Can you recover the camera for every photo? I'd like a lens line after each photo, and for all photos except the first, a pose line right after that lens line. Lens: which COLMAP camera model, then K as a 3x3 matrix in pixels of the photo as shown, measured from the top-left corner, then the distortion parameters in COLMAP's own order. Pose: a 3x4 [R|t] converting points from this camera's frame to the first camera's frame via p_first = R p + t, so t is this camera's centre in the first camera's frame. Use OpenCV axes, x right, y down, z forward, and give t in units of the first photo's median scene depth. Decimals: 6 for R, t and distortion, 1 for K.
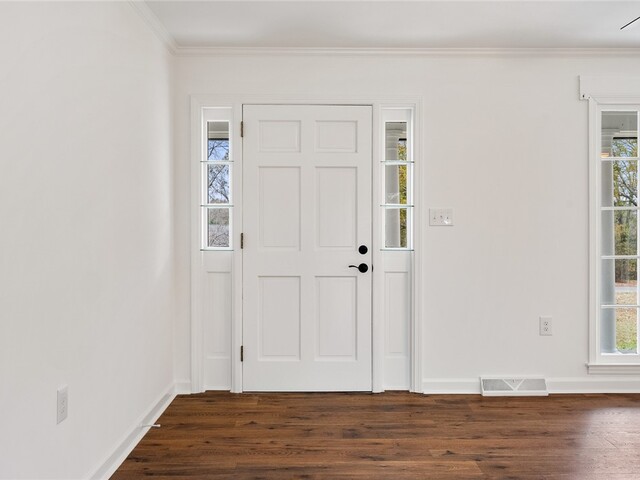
lens RADIAL K [[578.5, 0, 320.0], [0, 578.5, 232.0], [0, 0, 1]] dist [-0.000955, -0.001810]
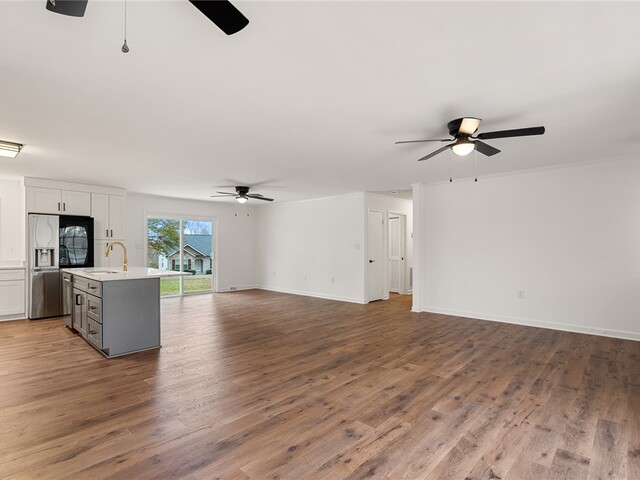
lens RADIAL K [[330.8, 0, 320.7], [0, 330.8, 249.3], [0, 0, 1]] dist [-0.011065, 0.000563]
pose [[-0.686944, 0.005789, -0.726687, 1.230605], [-0.002274, 0.999946, 0.010116, -0.019610], [0.726707, 0.008601, -0.686894, 0.880949]]
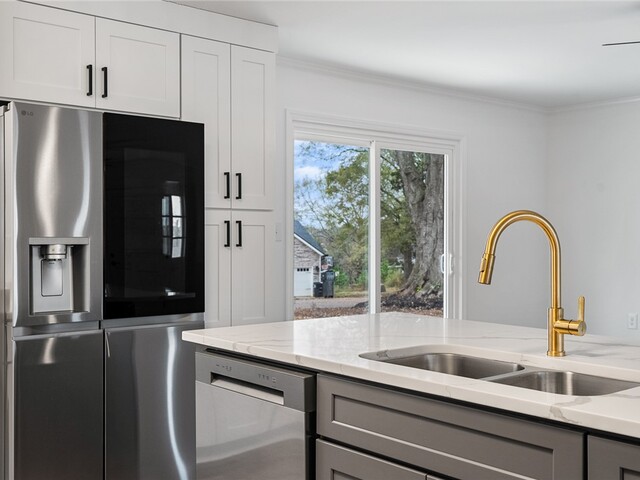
lens RADIAL K [[744.7, 0, 320.0], [0, 744.7, 240.0], [0, 0, 1]] dist [0.073376, -0.003999]
pose [[-0.762346, 0.005615, -0.647145, 1.326040], [-0.001597, 0.999943, 0.010558, -0.017415], [0.647168, 0.009083, -0.762294, -0.123080]]
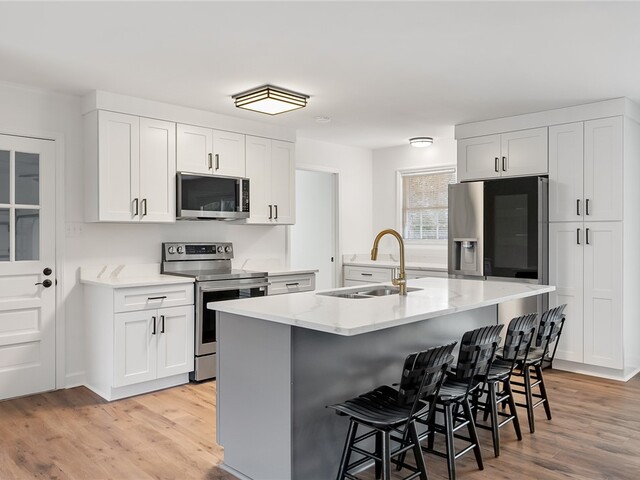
lens RADIAL K [[499.5, 0, 320.0], [0, 499.5, 240.0], [0, 0, 1]] dist [0.001789, -0.003381]
pose [[-0.703223, -0.004807, 0.710953, 0.406223], [0.007571, 0.999870, 0.014250, -0.027123], [-0.710929, 0.015403, -0.703095, 0.217820]]
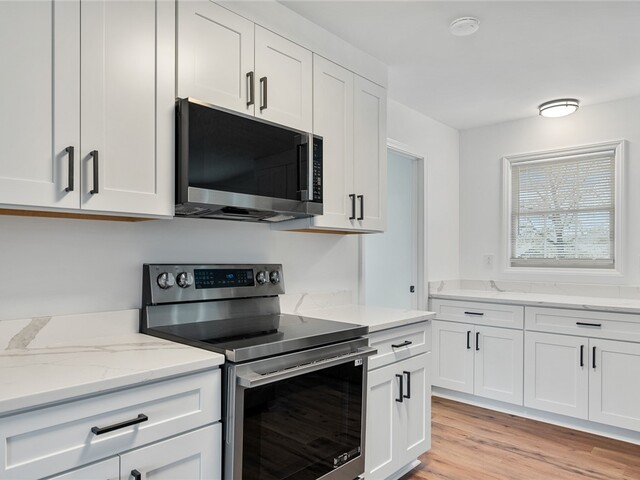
lens RADIAL K [[439.9, 0, 323.2], [0, 439.9, 255.9], [0, 0, 1]] dist [-0.000983, 0.000409]
pose [[-0.739825, -0.000051, 0.672800, 1.021735], [0.004525, 0.999977, 0.005052, -0.017475], [-0.672785, 0.006781, -0.739807, -0.113684]]
